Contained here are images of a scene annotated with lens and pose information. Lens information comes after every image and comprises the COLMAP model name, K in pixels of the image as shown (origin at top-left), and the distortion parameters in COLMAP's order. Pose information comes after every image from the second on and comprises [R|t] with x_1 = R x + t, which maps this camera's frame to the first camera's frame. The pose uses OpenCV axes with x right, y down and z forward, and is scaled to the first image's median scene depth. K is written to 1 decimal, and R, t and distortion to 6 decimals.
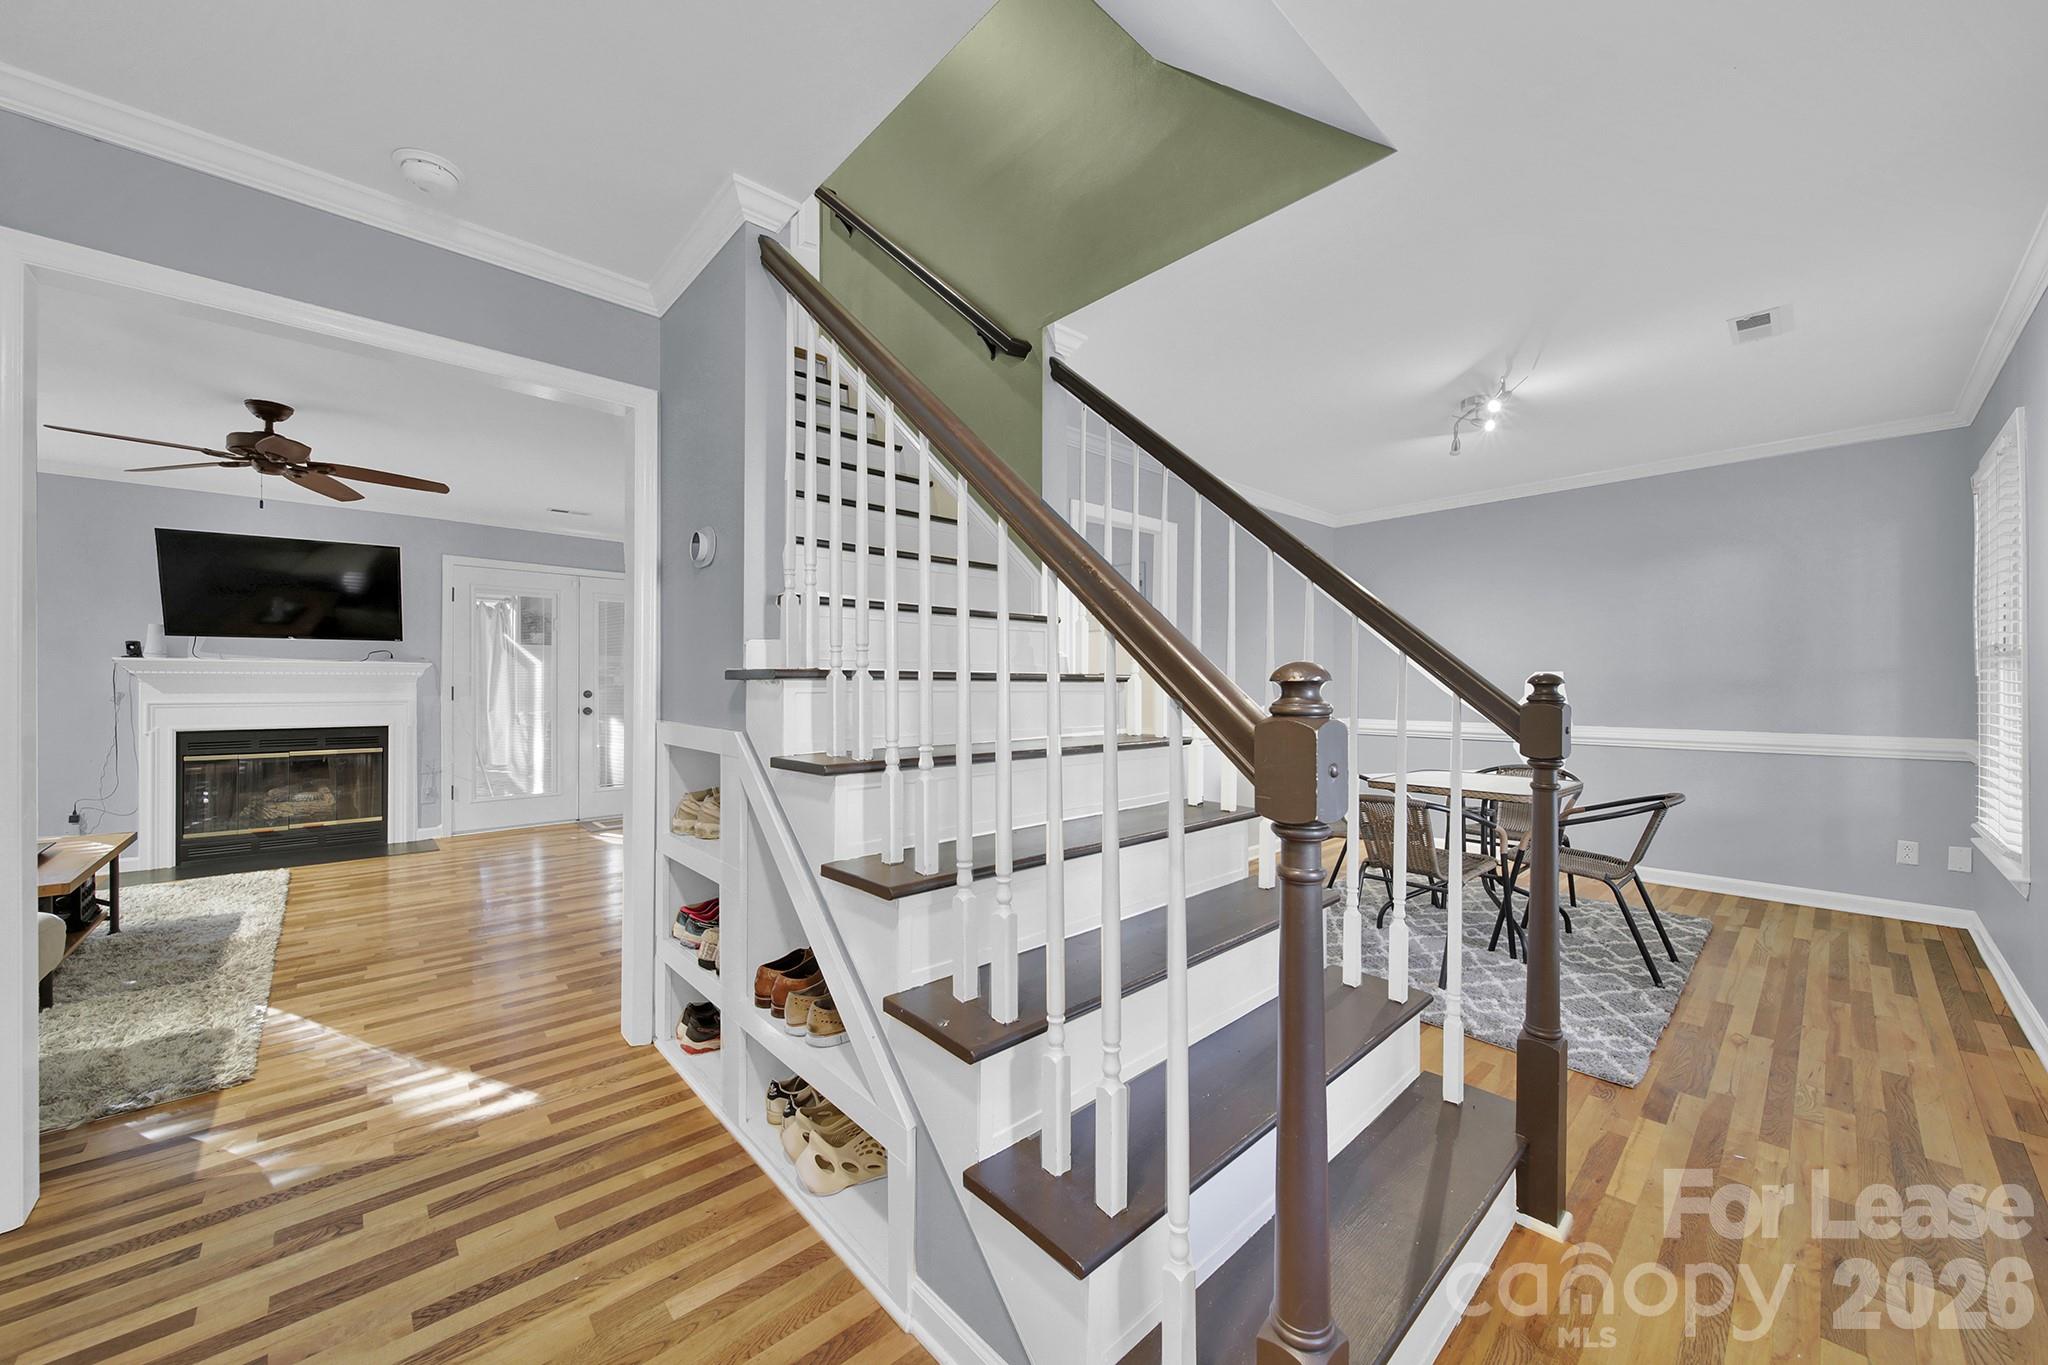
lens RADIAL K [[734.2, 0, 1021.4], [0, 734.2, 685.1], [0, 0, 1]] dist [-0.000768, -0.000554]
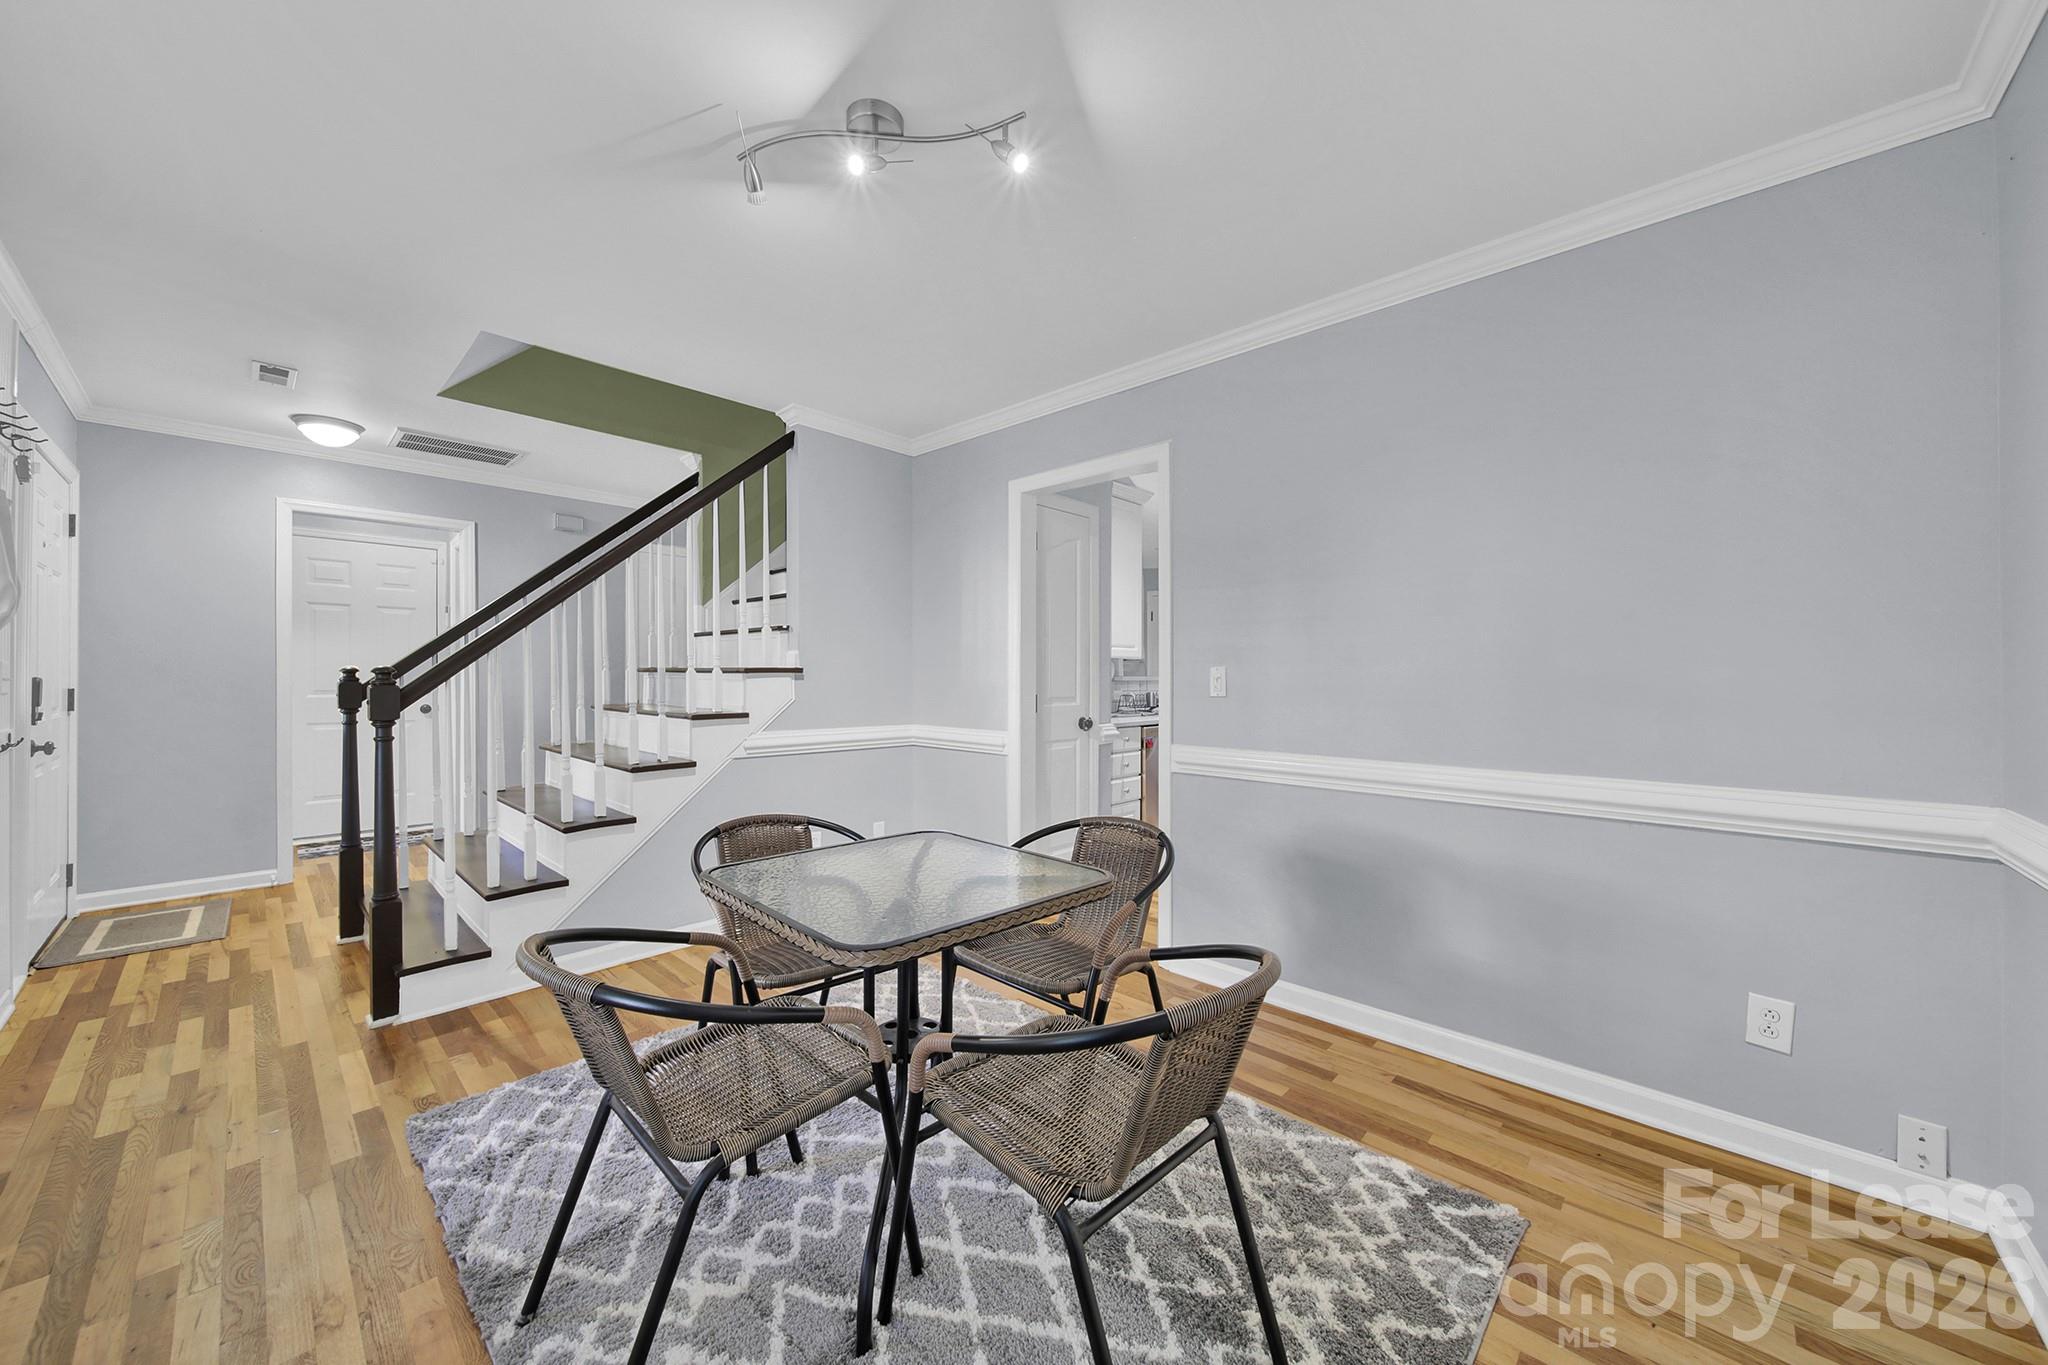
lens RADIAL K [[734.2, 0, 1022.2], [0, 734.2, 685.7], [0, 0, 1]] dist [-0.000768, -0.000554]
pose [[0.077866, 0.004624, -0.996953, 1.789570], [0.003094, 0.999983, 0.004880, 0.018912], [0.996959, -0.003465, 0.077851, 1.690469]]
